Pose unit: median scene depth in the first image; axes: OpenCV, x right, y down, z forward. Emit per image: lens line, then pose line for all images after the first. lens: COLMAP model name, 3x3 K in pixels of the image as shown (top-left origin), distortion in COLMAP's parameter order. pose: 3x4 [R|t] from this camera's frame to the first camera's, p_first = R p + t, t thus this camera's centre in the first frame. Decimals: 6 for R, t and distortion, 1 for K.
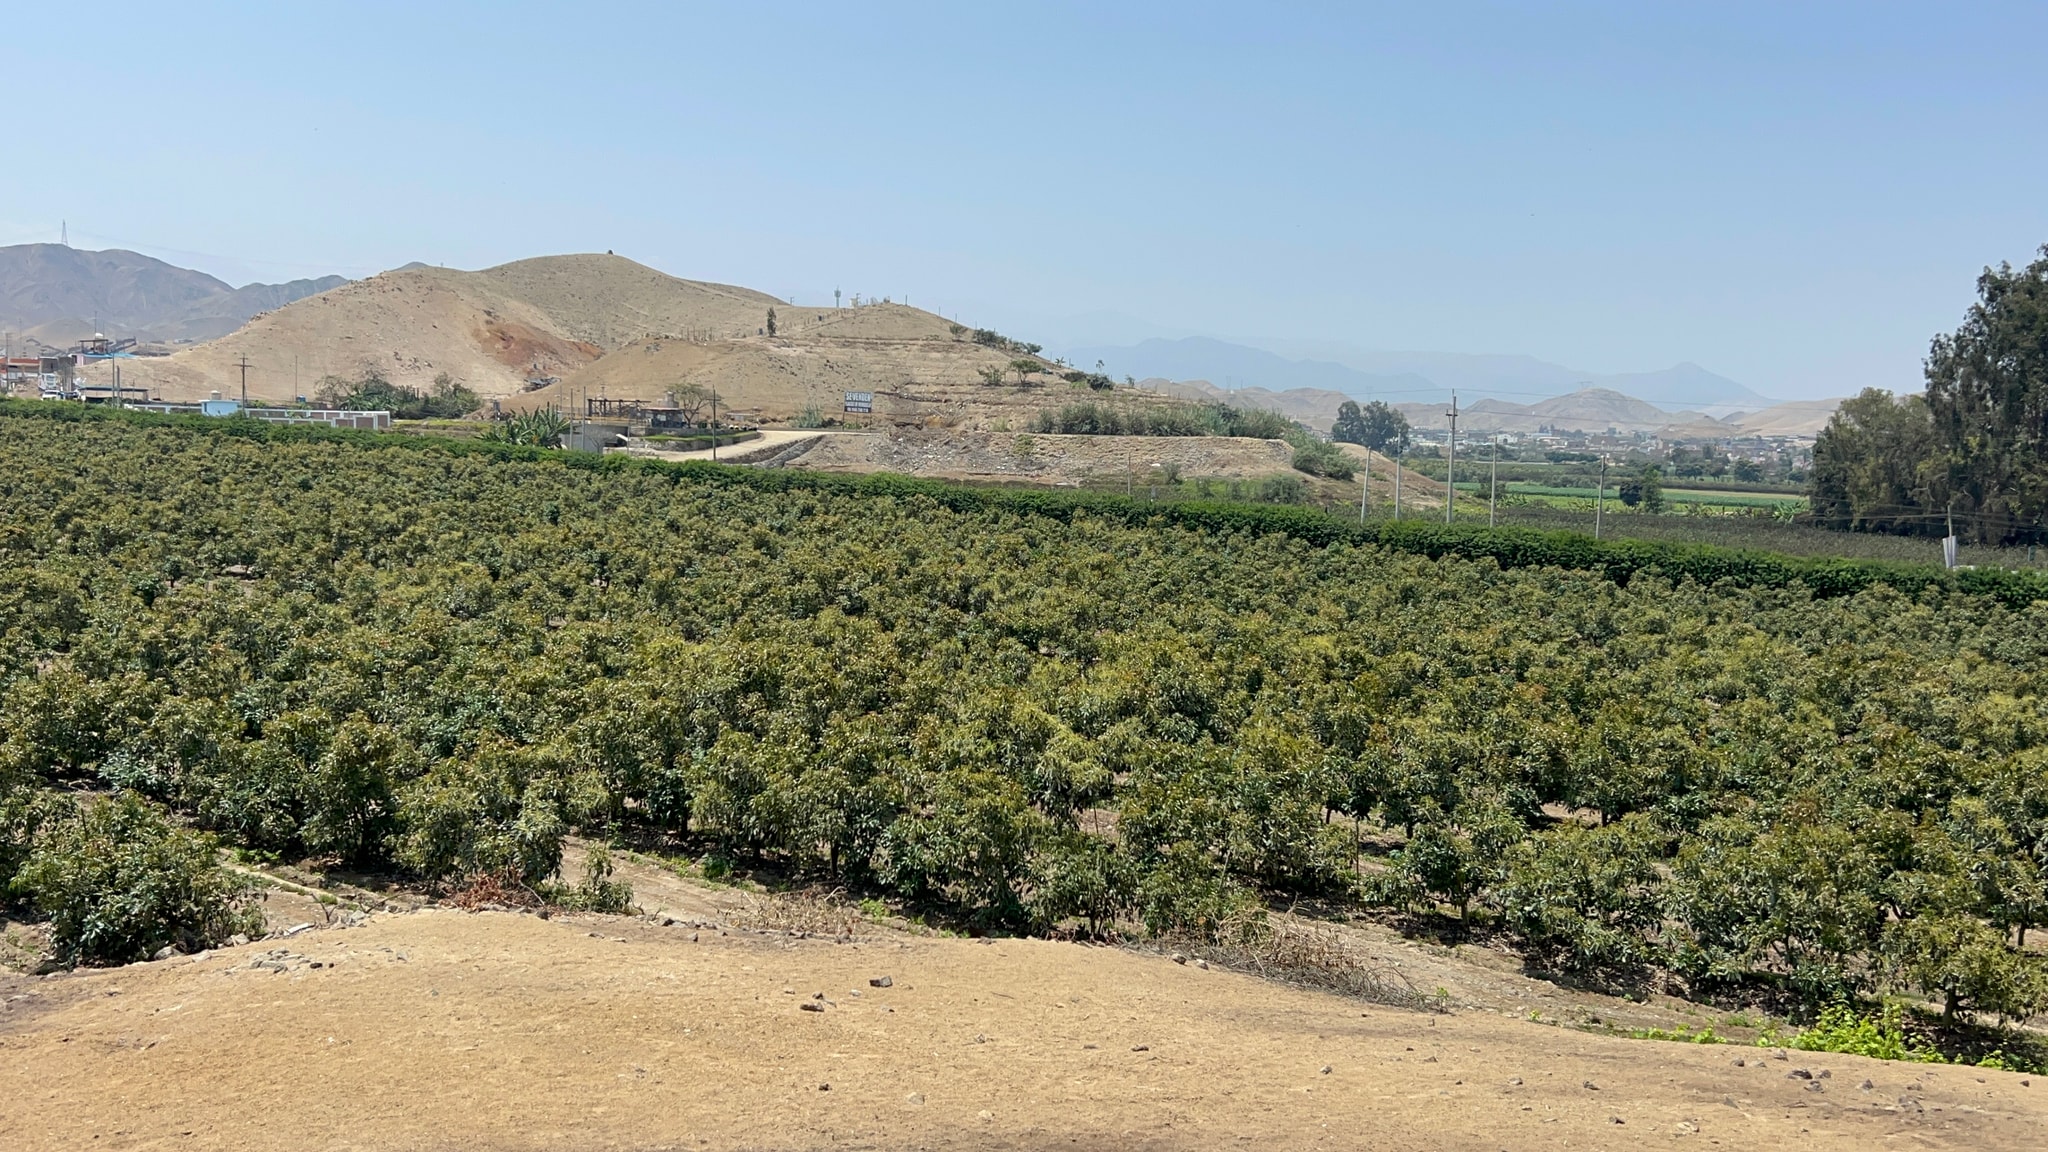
lens RADIAL K [[1799.6, 0, 978.5], [0, 1799.6, 577.6], [0, 0, 1]] dist [0.094665, -0.148324]
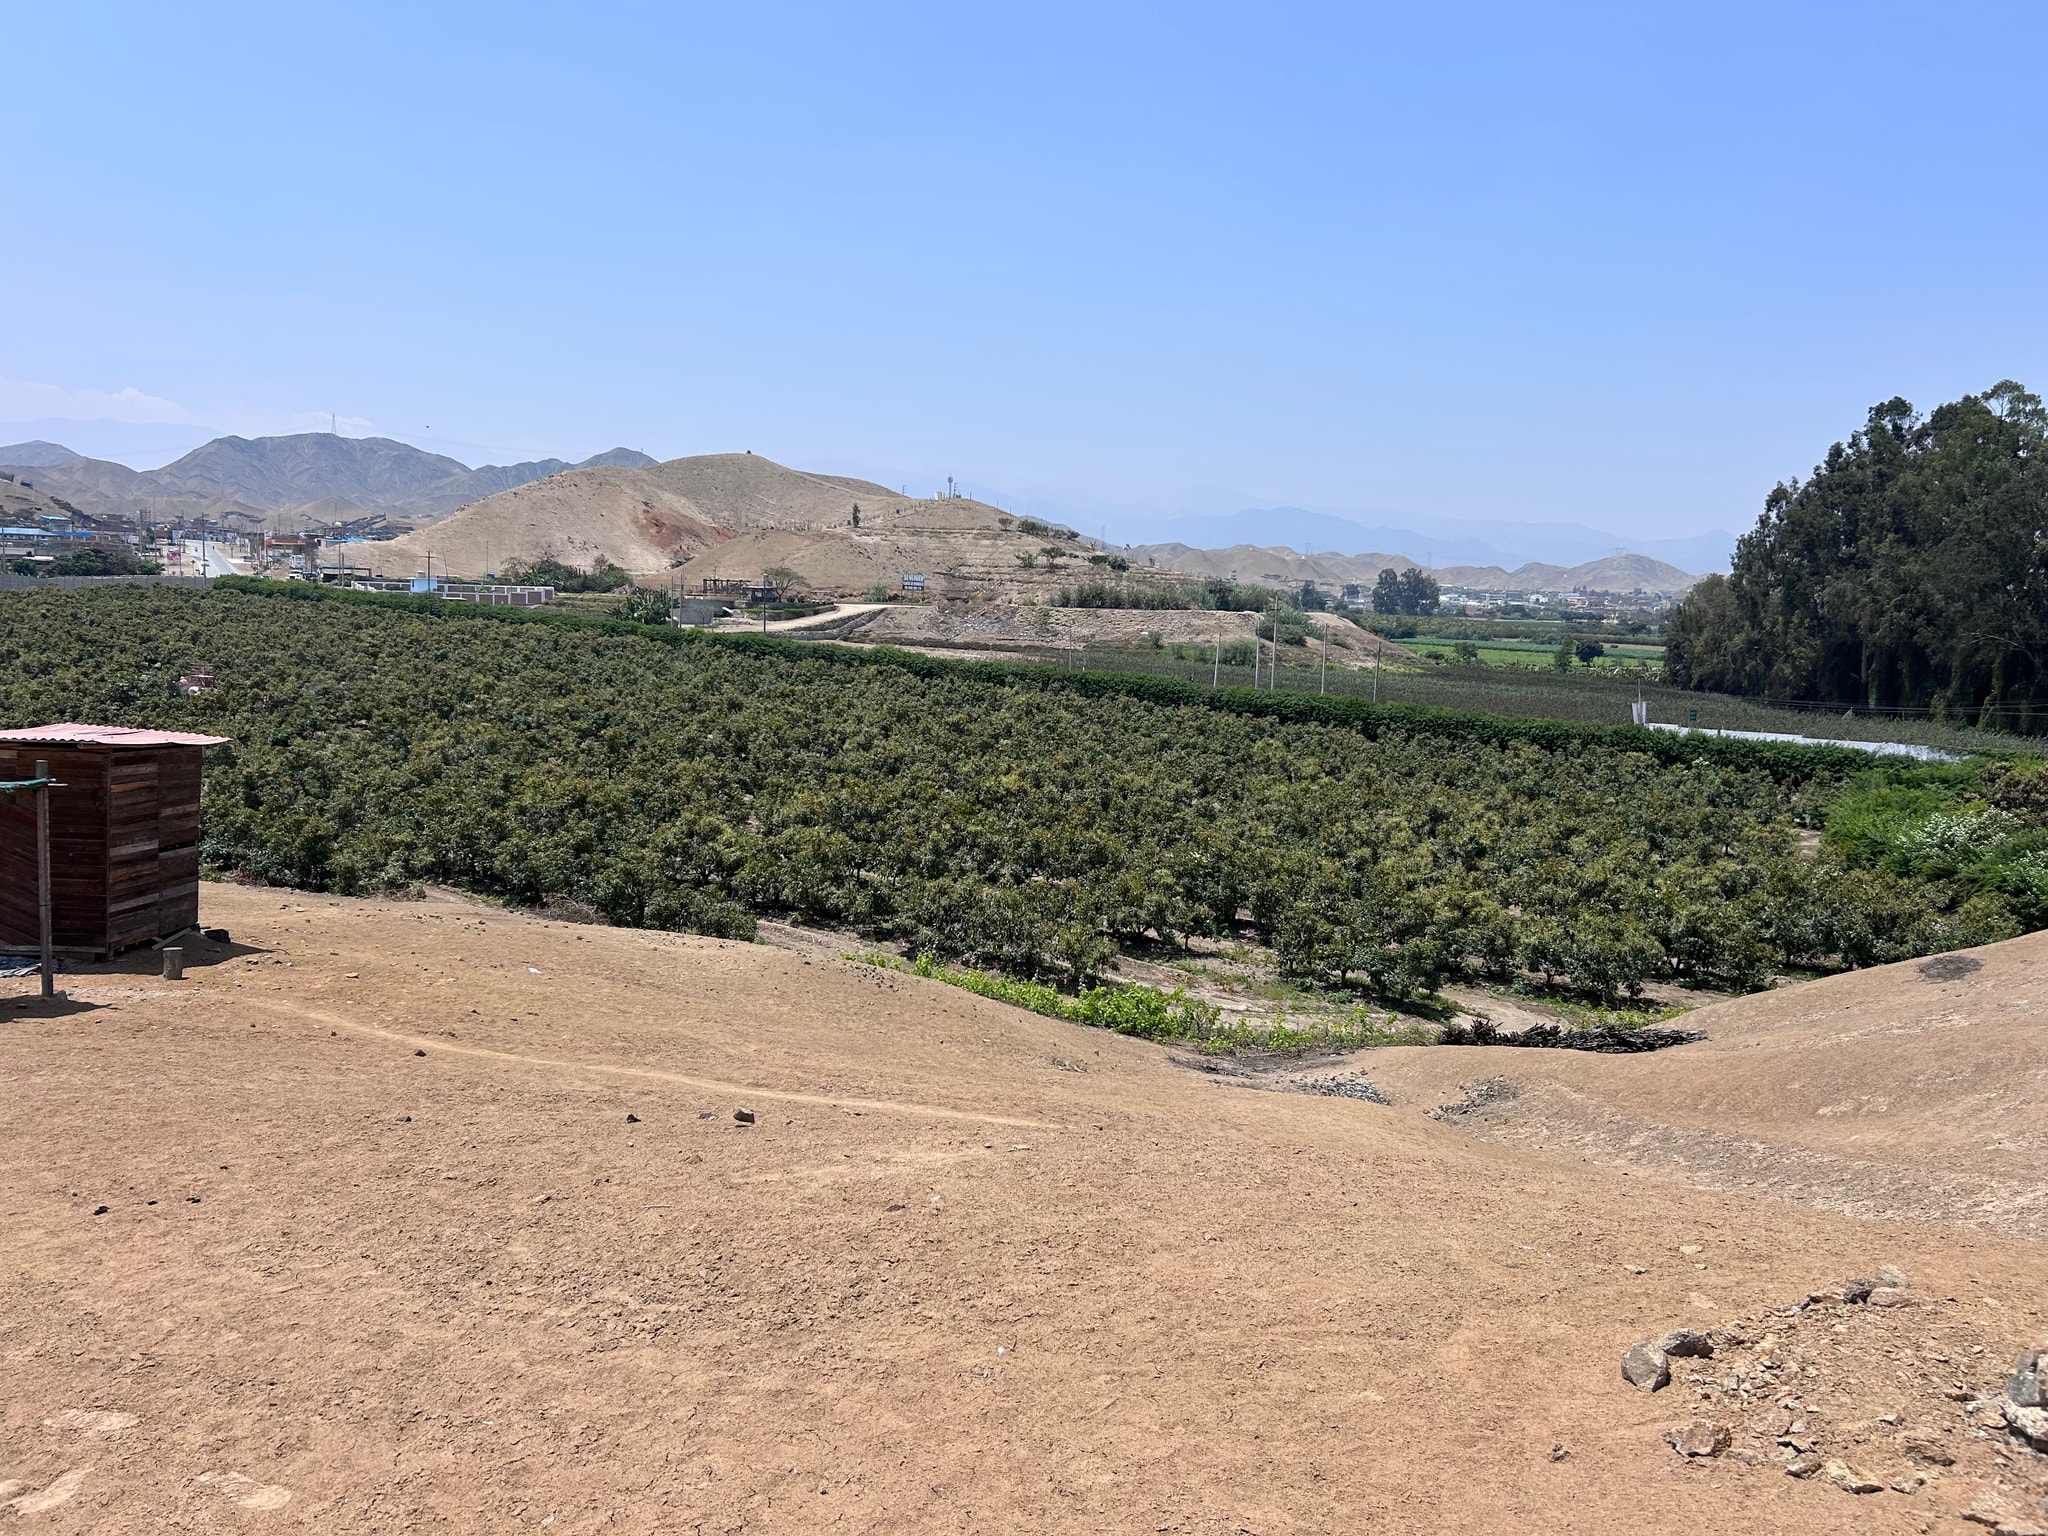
lens RADIAL K [[1540.0, 0, 1011.5], [0, 1540.0, 759.2], [0, 0, 1]] dist [0.065834, -0.082384]
pose [[0.998410, 0.007991, -0.055807, 0.063559], [-0.006367, 0.999553, 0.029211, -0.005072], [0.056015, -0.028809, 0.998014, -0.078660]]
